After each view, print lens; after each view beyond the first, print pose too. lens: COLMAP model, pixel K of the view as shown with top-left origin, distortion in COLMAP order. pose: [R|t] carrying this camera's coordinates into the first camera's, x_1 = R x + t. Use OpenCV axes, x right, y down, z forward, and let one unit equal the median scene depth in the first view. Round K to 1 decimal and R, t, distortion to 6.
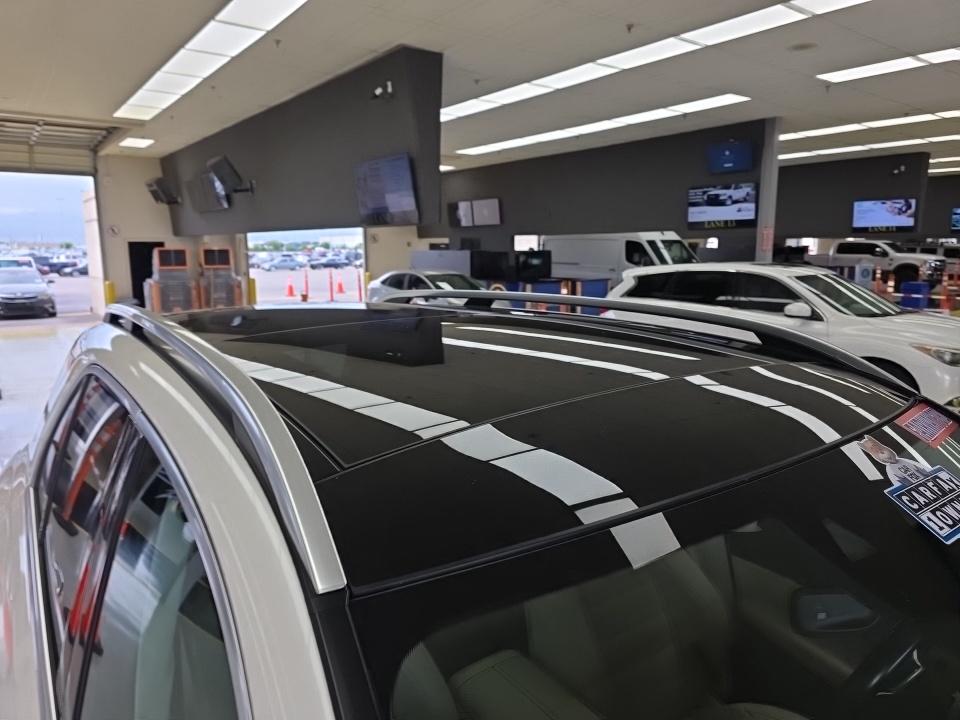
lens RADIAL K [[649.5, 0, 476.3], [0, 649.5, 355.2], [0, 0, 1]] dist [0.042863, -0.030831]
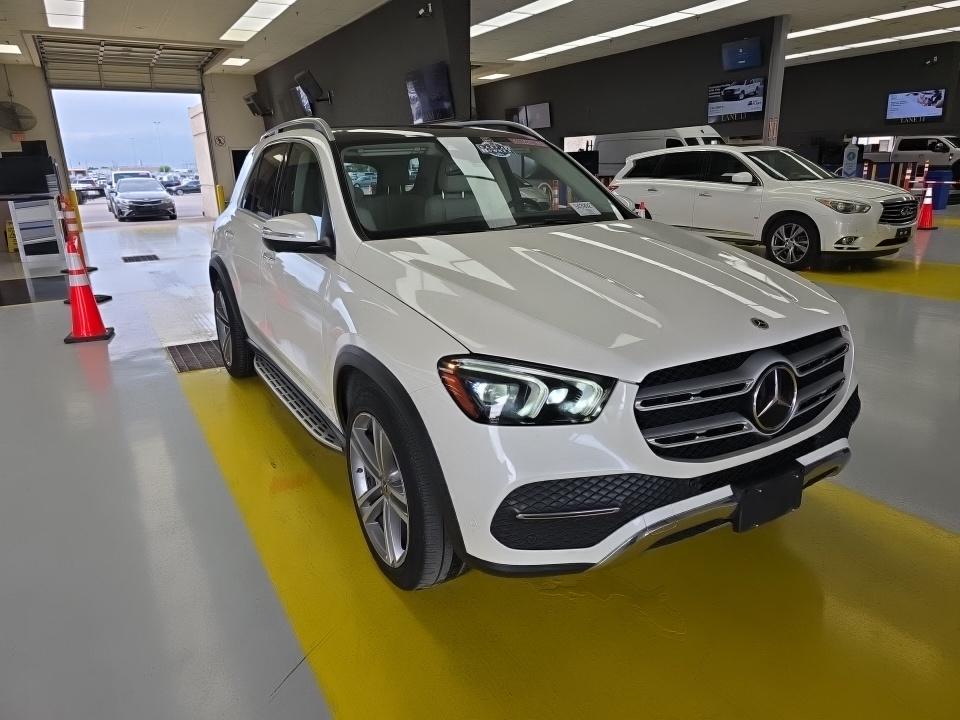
lens RADIAL K [[649.5, 0, 491.6], [0, 649.5, 356.5], [0, 0, 1]] dist [0.042863, -0.030831]
pose [[0.994466, 0.008940, -0.104678, 0.067704], [0.003953, 0.992484, 0.122314, 0.059322], [0.104984, -0.122050, 0.986956, -0.179830]]
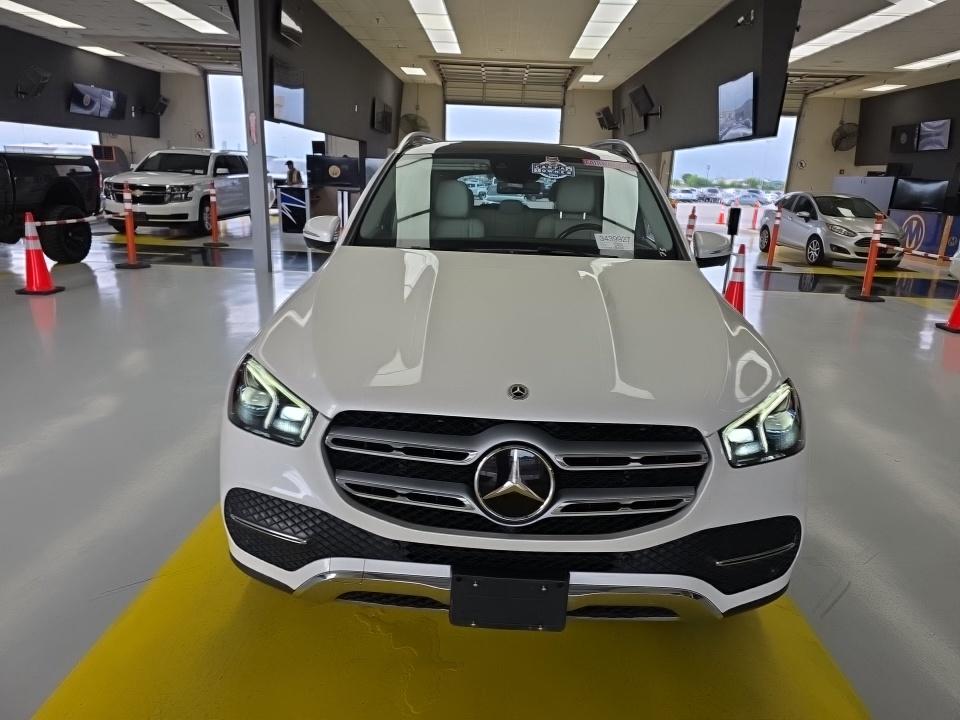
lens RADIAL K [[649.5, 0, 482.1], [0, 649.5, 364.5], [0, 0, 1]] dist [0.042863, -0.030831]
pose [[0.780859, 0.206824, -0.589477, 0.166481], [-0.143550, 0.977760, 0.152901, 0.048816], [0.607991, -0.034775, 0.793182, -0.133243]]
